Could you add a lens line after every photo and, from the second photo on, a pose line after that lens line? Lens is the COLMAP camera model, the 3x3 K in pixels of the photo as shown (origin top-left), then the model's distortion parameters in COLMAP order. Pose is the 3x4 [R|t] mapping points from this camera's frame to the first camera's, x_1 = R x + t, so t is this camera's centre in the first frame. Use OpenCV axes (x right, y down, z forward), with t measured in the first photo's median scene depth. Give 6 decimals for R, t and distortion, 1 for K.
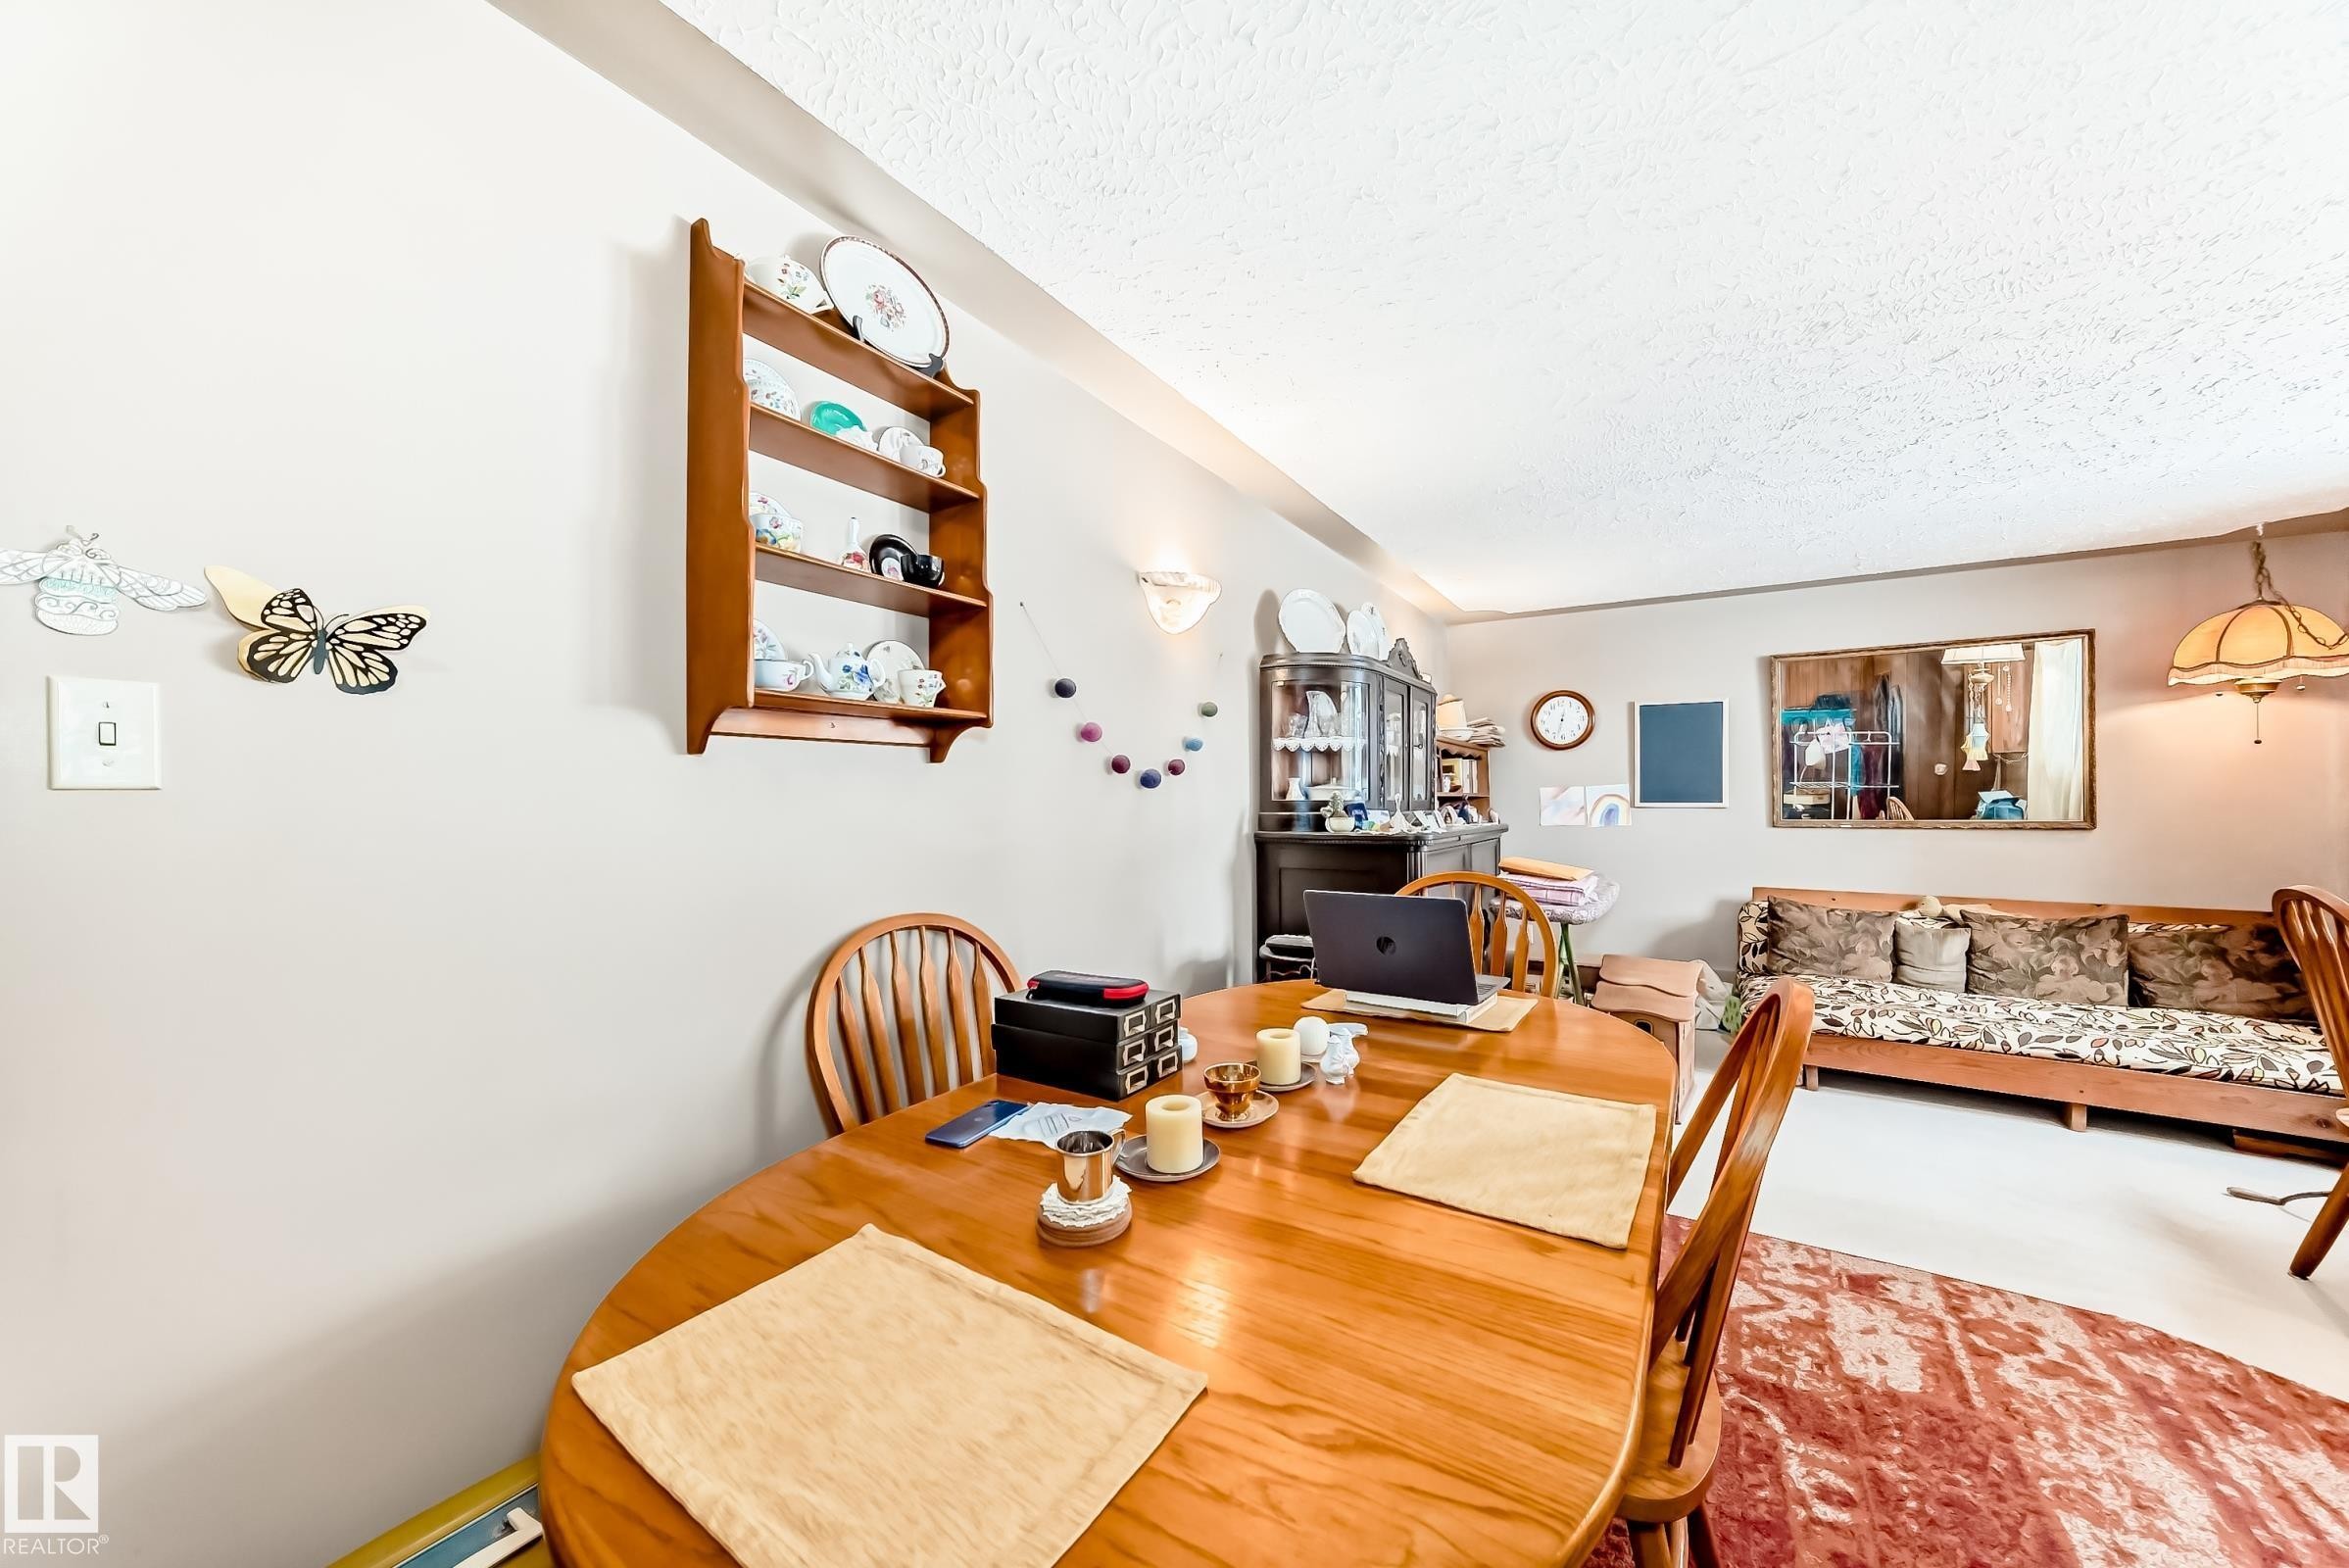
lens RADIAL K [[816.6, 0, 1176.5], [0, 816.6, 805.2], [0, 0, 1]] dist [-0.018949, 0.004558]
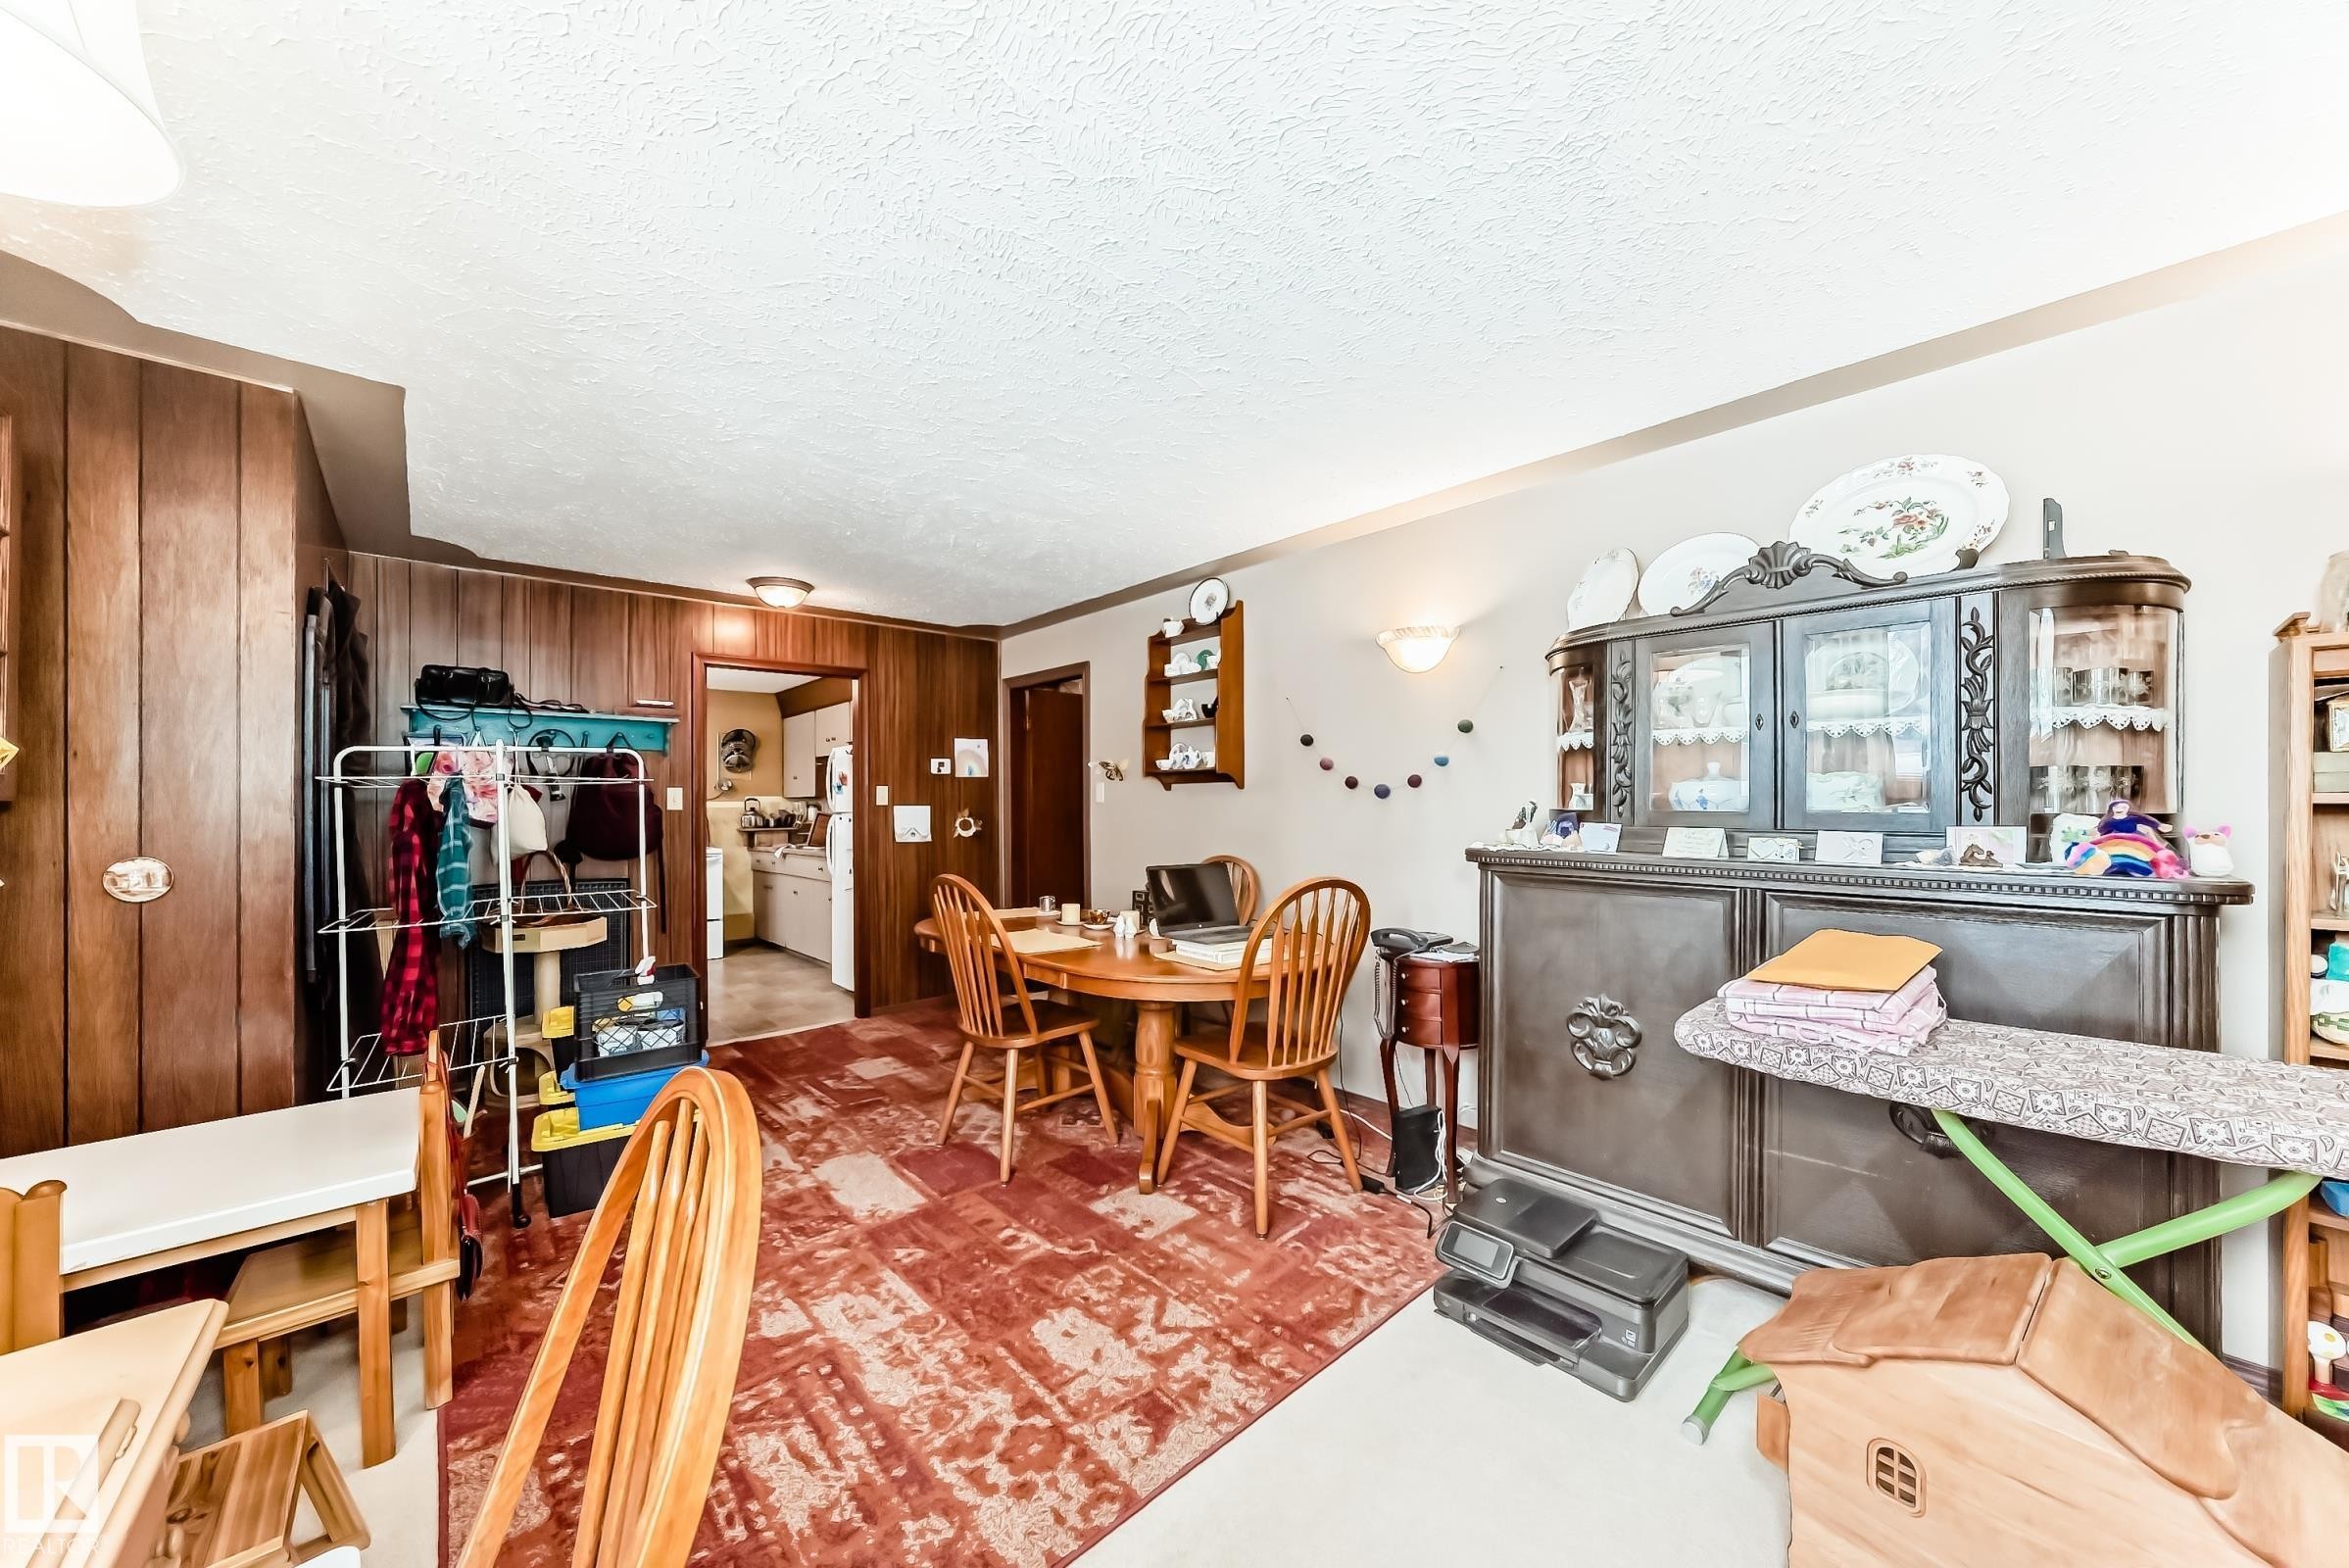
lens RADIAL K [[816.6, 0, 1176.5], [0, 816.6, 805.2], [0, 0, 1]] dist [-0.018949, 0.004558]
pose [[-0.258215, 0.003868, -0.966080, 1.877689], [-0.005403, 0.999971, 0.005448, -0.020740], [0.966072, 0.006627, -0.258186, 1.411969]]
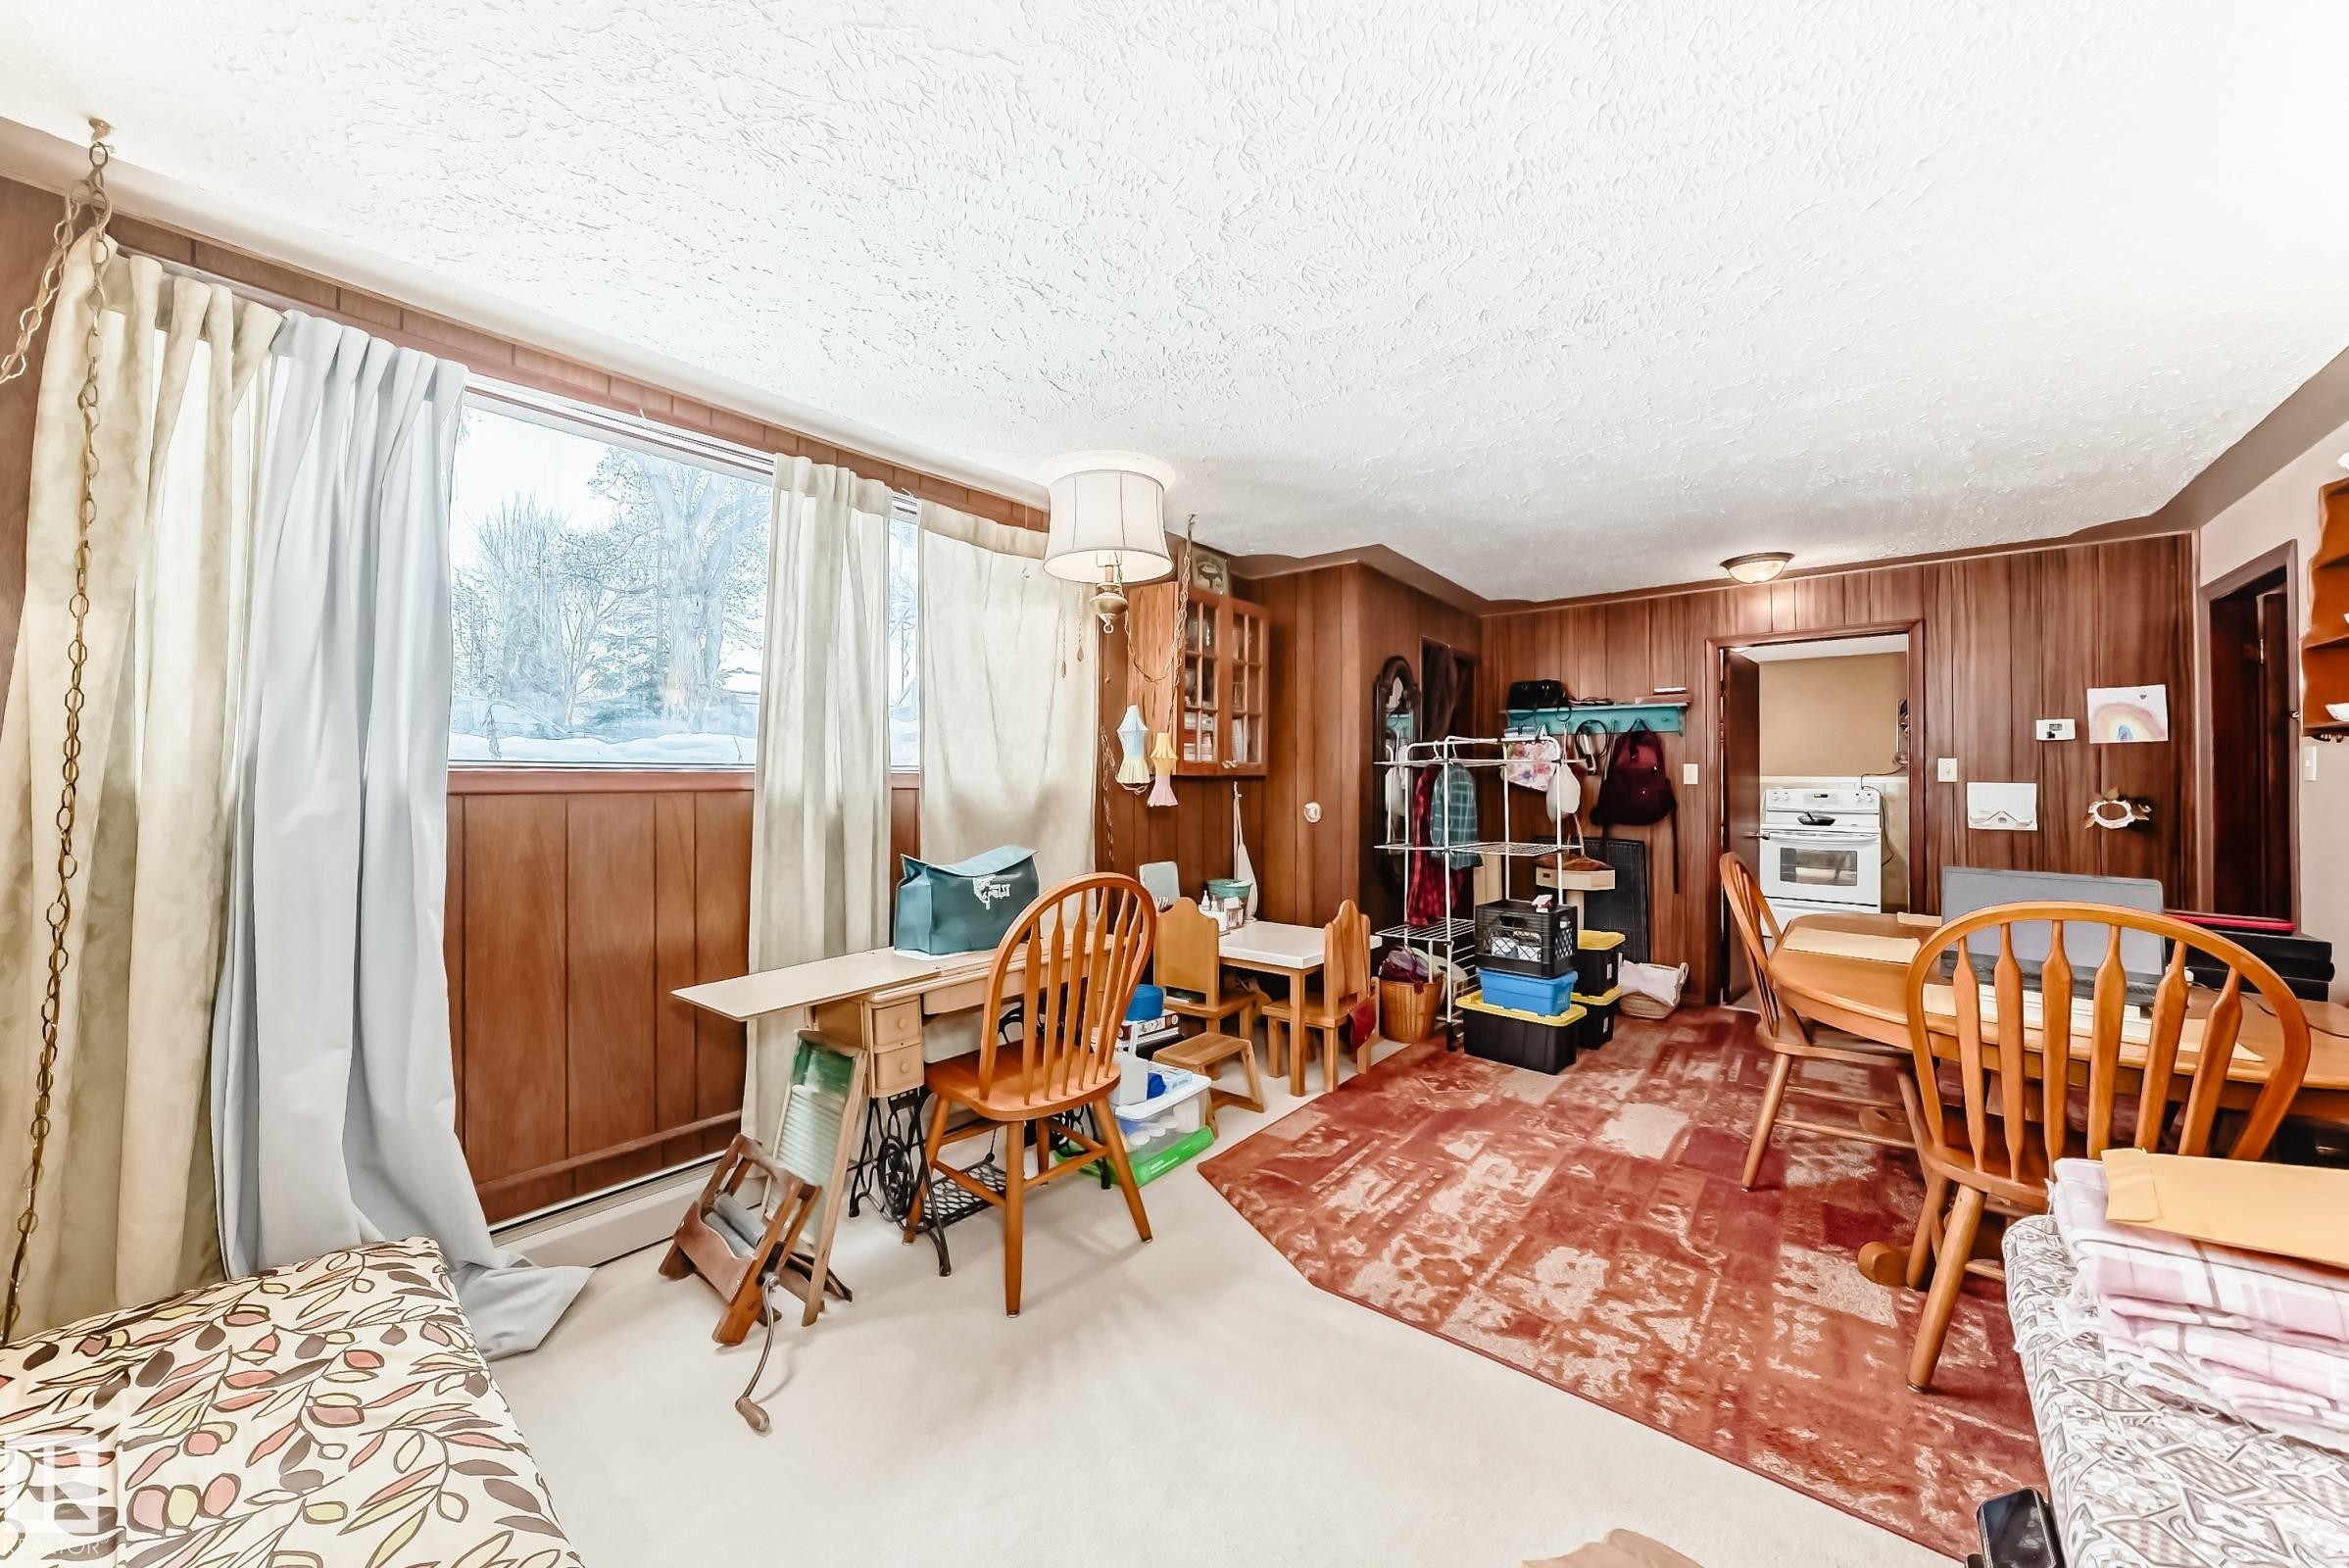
lens RADIAL K [[837.4, 0, 1178.3], [0, 837.4, 790.8], [0, 0, 1]] dist [-0.018138, 0.000199]
pose [[-0.993995, -0.003671, 0.109368, 1.316179], [-0.000802, 0.999655, 0.026263, -0.032453], [-0.109426, 0.026017, -0.993654, 2.243094]]
